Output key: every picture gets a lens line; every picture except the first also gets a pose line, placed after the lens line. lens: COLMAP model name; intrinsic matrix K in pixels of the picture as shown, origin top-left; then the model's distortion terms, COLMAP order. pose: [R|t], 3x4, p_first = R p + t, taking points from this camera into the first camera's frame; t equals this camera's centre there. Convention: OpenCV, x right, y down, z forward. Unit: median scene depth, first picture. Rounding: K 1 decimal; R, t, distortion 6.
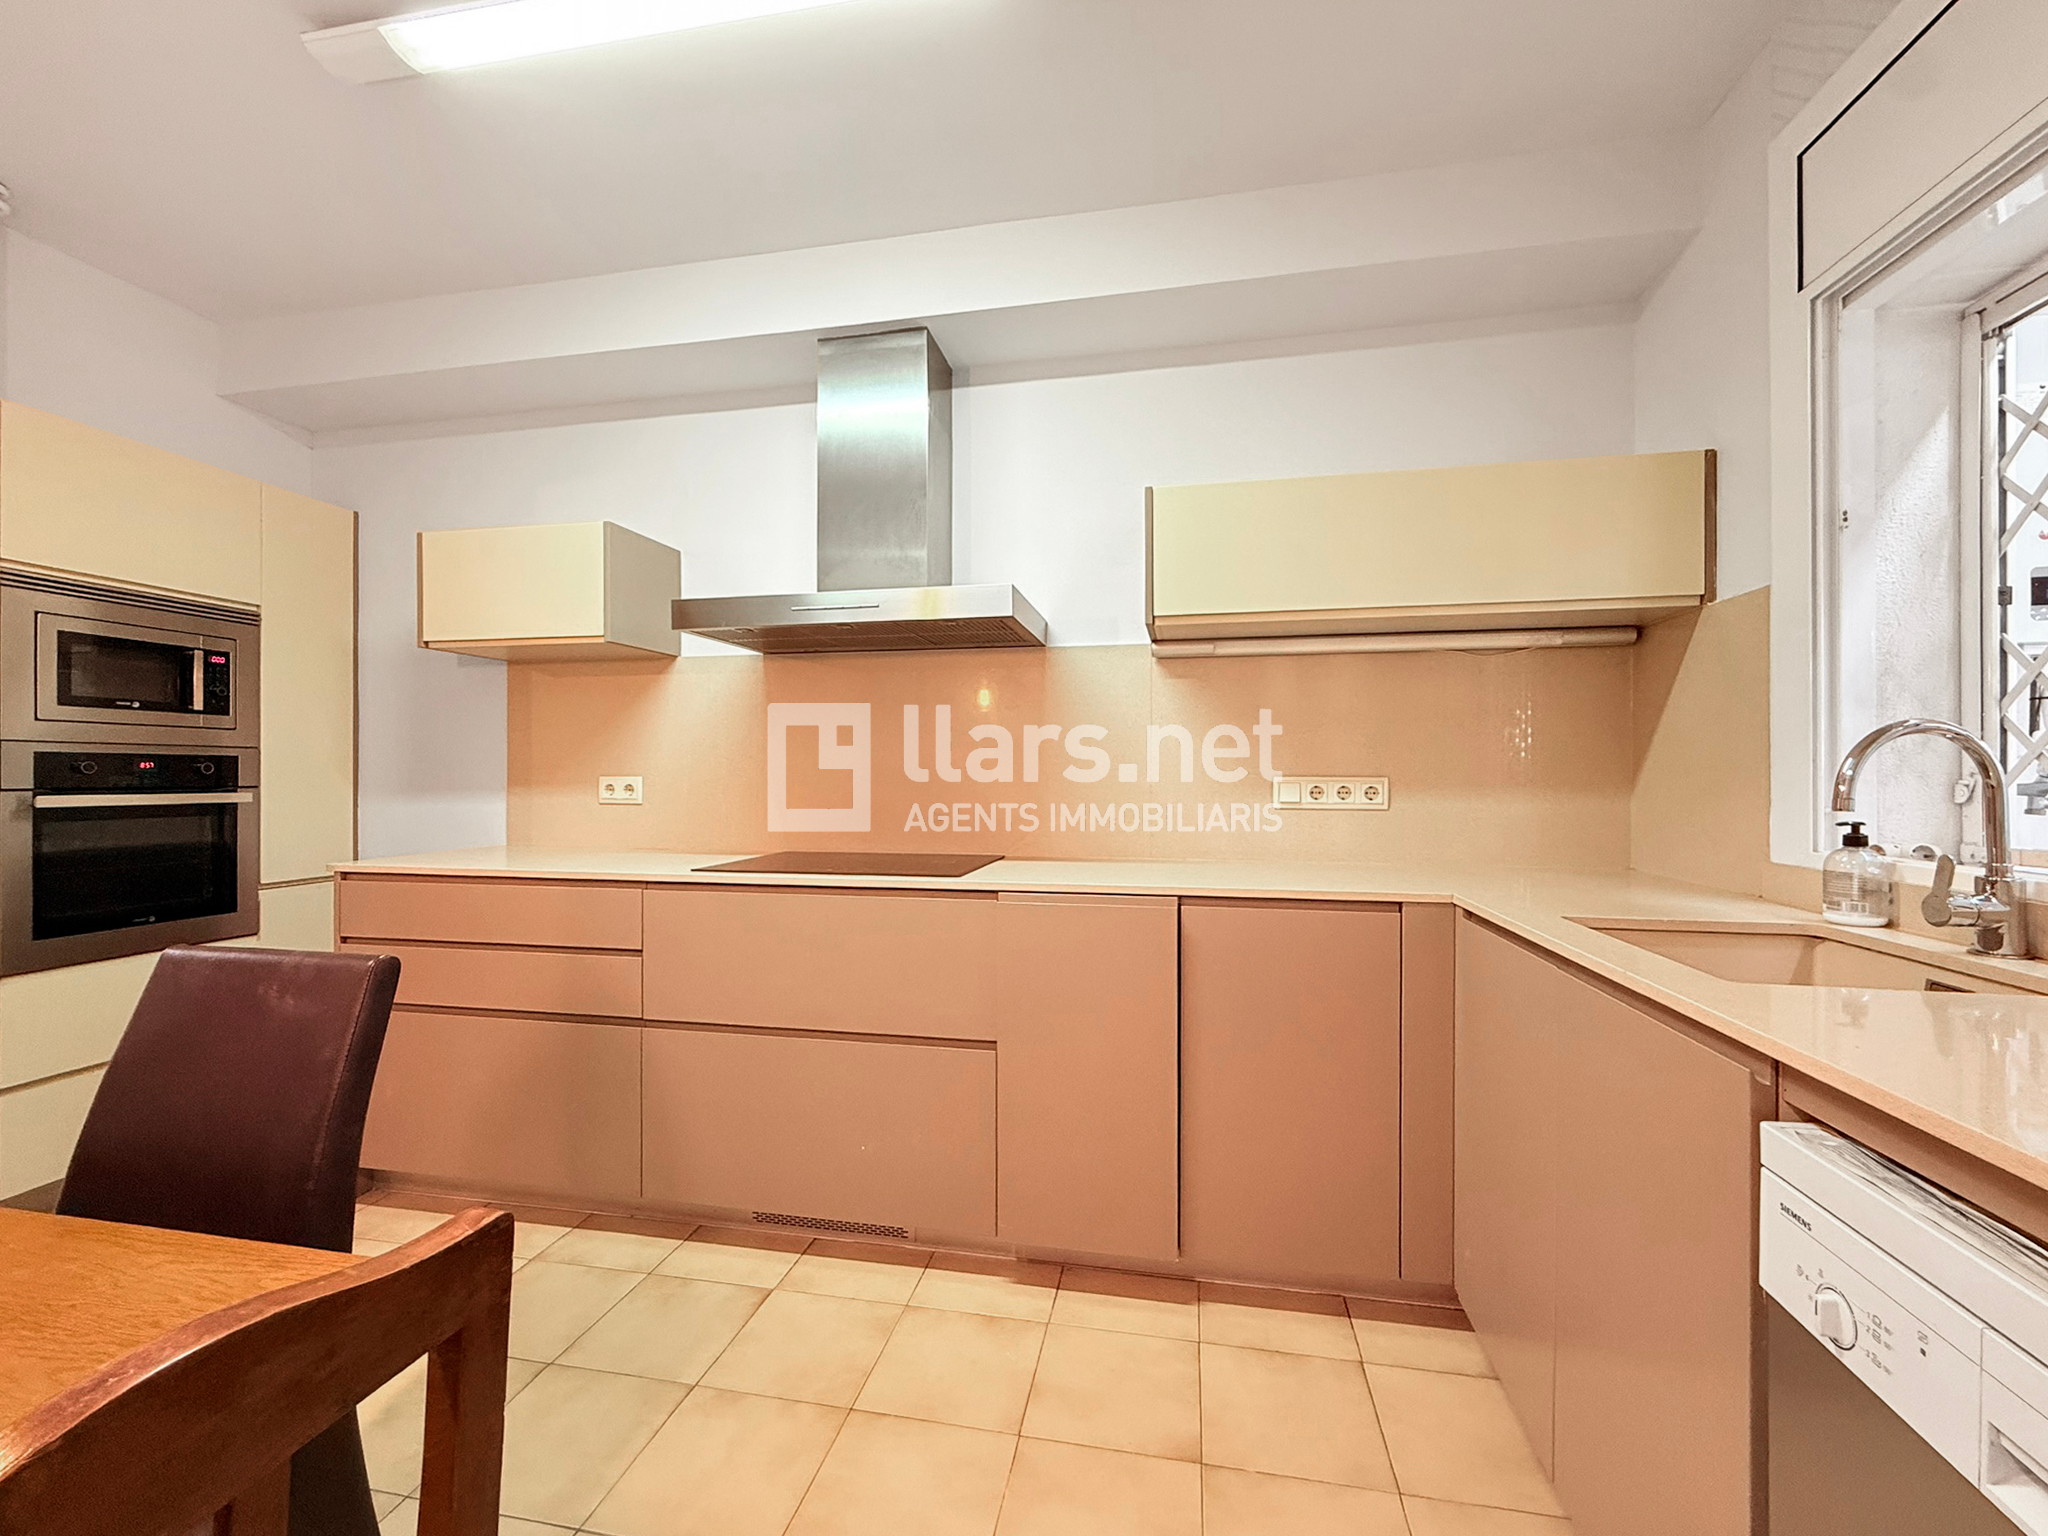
lens RADIAL K [[829.3, 0, 1014.9], [0, 829.3, 770.4], [0, 0, 1]] dist [-0.000086, -0.000140]
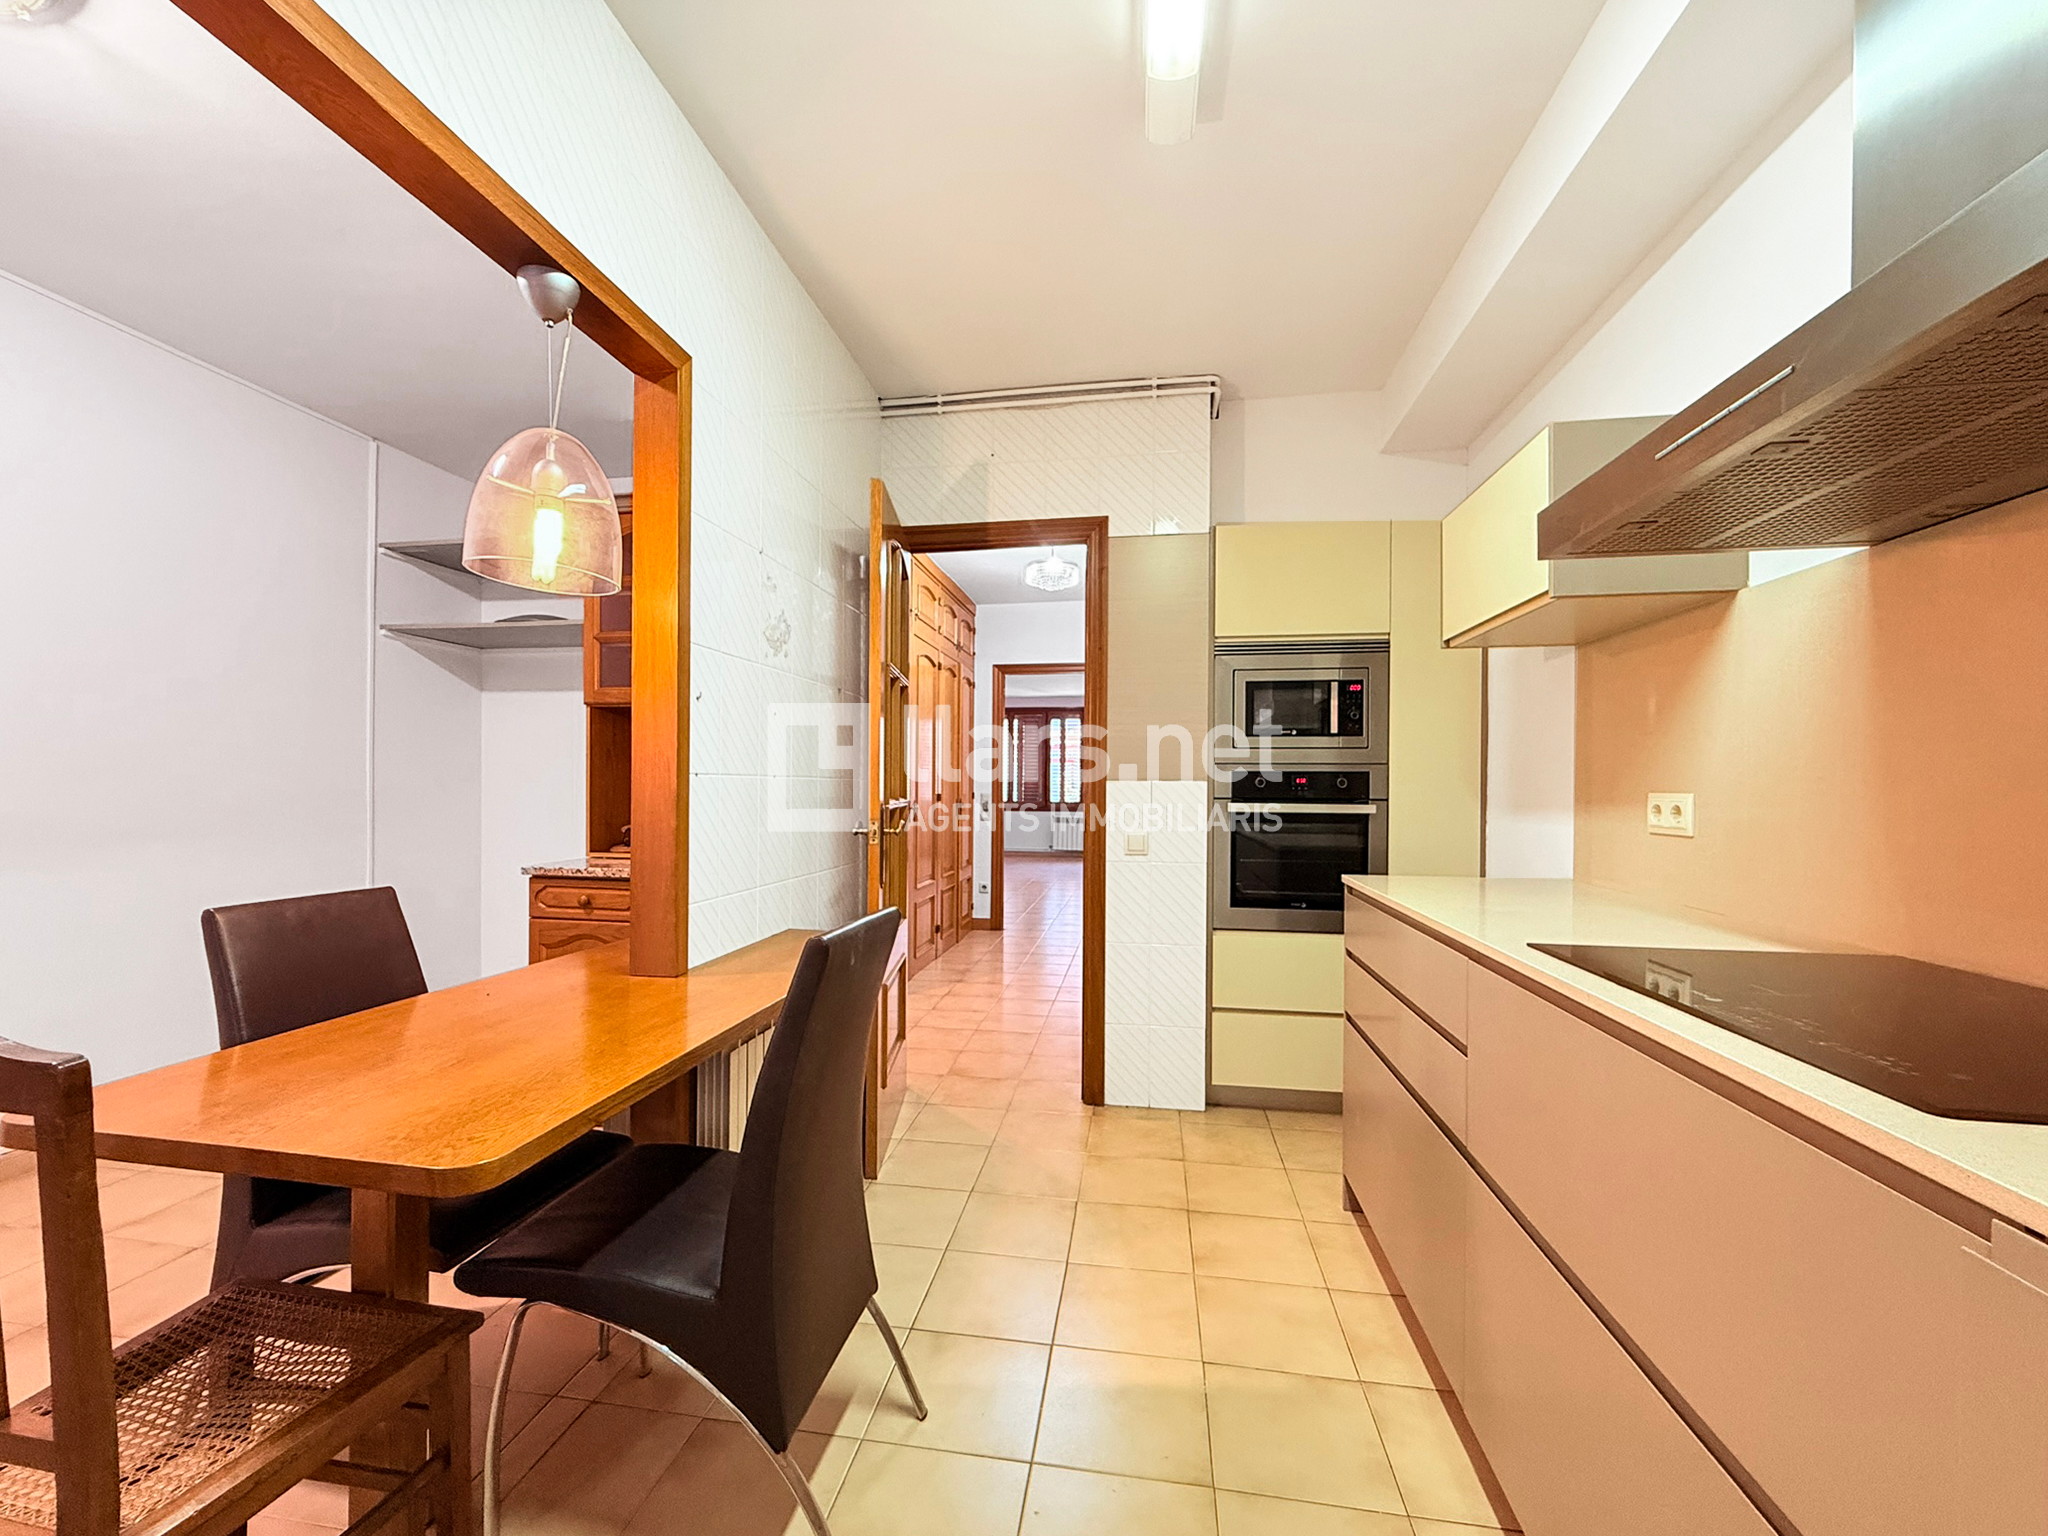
lens RADIAL K [[829.3, 0, 1013.7], [0, 829.3, 787.8], [0, 0, 1]] dist [-0.000086, -0.000140]
pose [[0.046888, 0.001716, -0.998899, 0.154744], [0.002075, 0.999996, 0.001815, 0.001197], [0.998898, -0.002158, 0.046884, 0.472529]]
